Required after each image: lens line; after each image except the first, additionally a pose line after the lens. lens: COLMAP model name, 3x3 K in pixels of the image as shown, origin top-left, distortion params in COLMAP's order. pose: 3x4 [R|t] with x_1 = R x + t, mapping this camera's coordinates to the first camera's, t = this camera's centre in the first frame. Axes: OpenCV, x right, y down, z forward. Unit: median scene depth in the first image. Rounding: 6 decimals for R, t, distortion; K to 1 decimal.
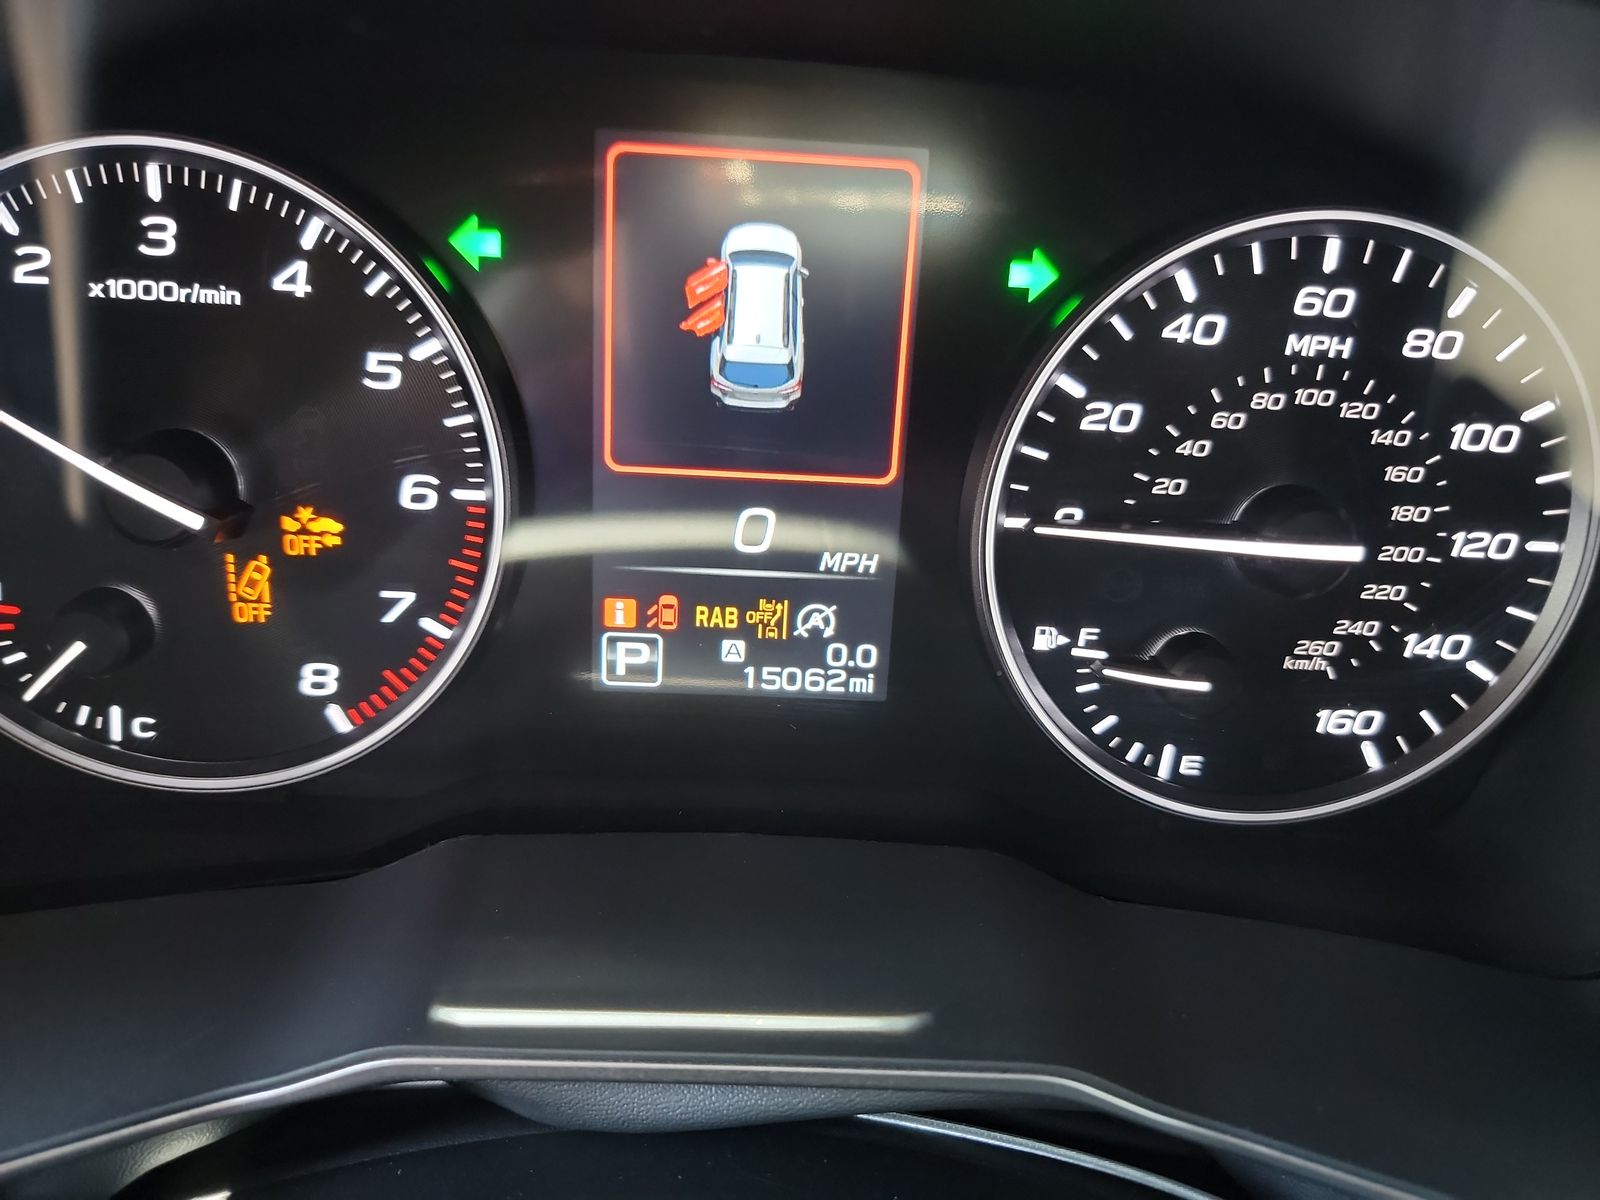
lens RADIAL K [[1107.8, 0, 804.6], [0, 1107.8, 604.3], [0, 0, 1]] dist [0.022790, -0.030475]
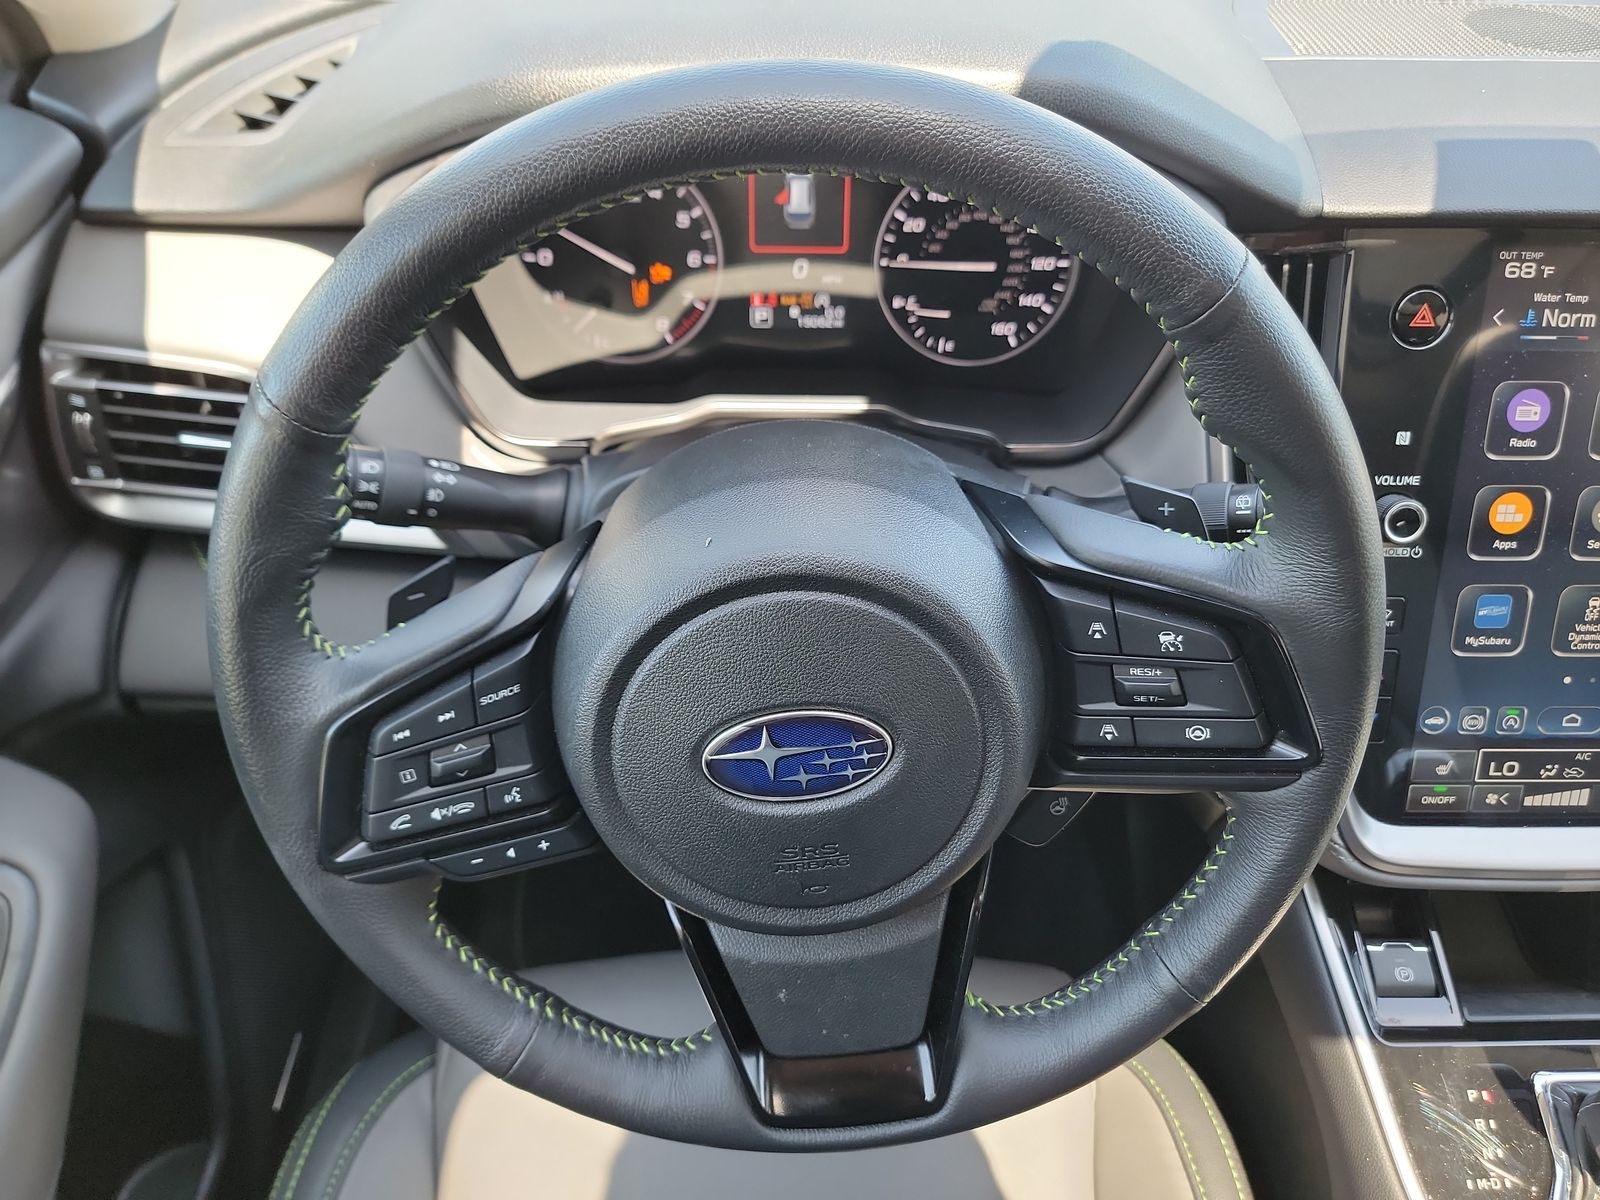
lens RADIAL K [[1107.8, 0, 798.5], [0, 1107.8, 596.9], [0, 0, 1]] dist [0.022790, -0.030475]
pose [[0.998551, -0.025716, -0.047270, 0.070513], [0.033056, 0.986284, 0.161716, 0.326716], [0.042462, -0.163044, 0.985705, -2.132190]]
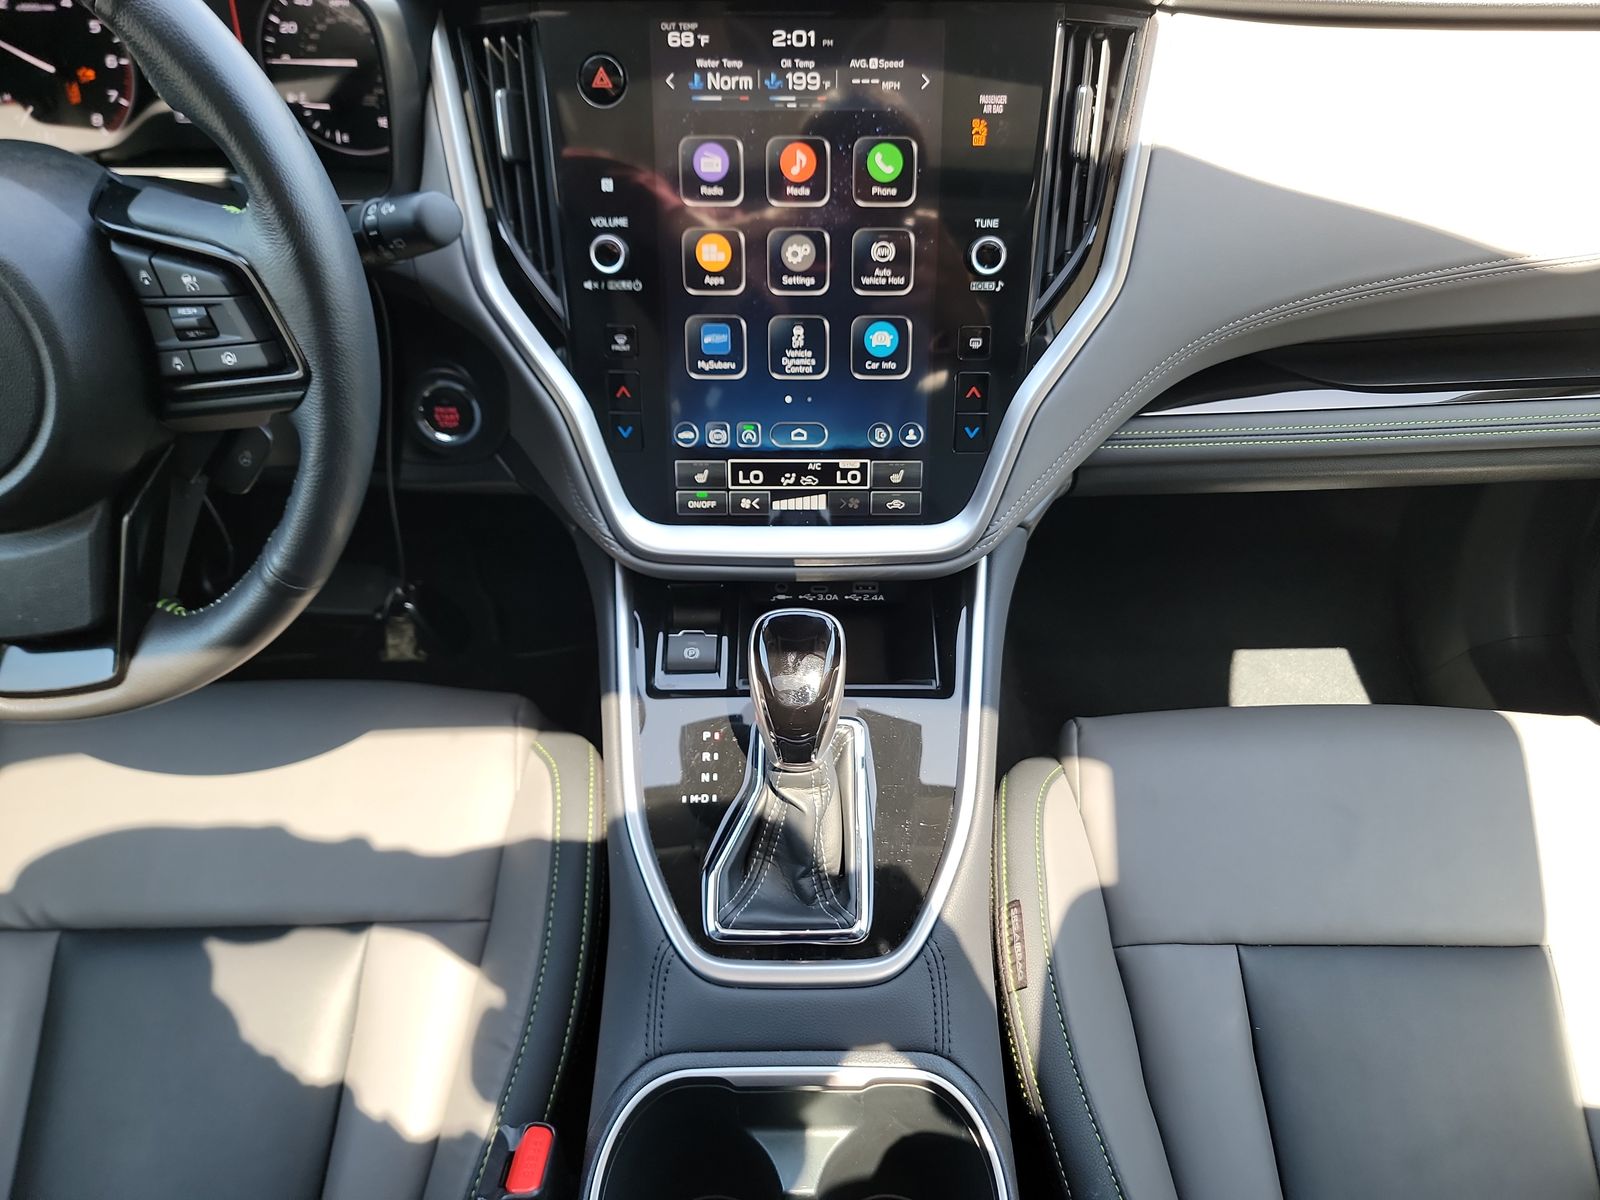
lens RADIAL K [[1107.8, 0, 809.9], [0, 1107.8, 608.9], [0, 0, 1]] dist [0.022790, -0.030475]
pose [[0.998017, -0.025412, -0.057592, 2.047435], [0.037057, 0.976745, 0.211178, 0.943031], [0.050886, -0.212893, 0.975750, -2.752384]]
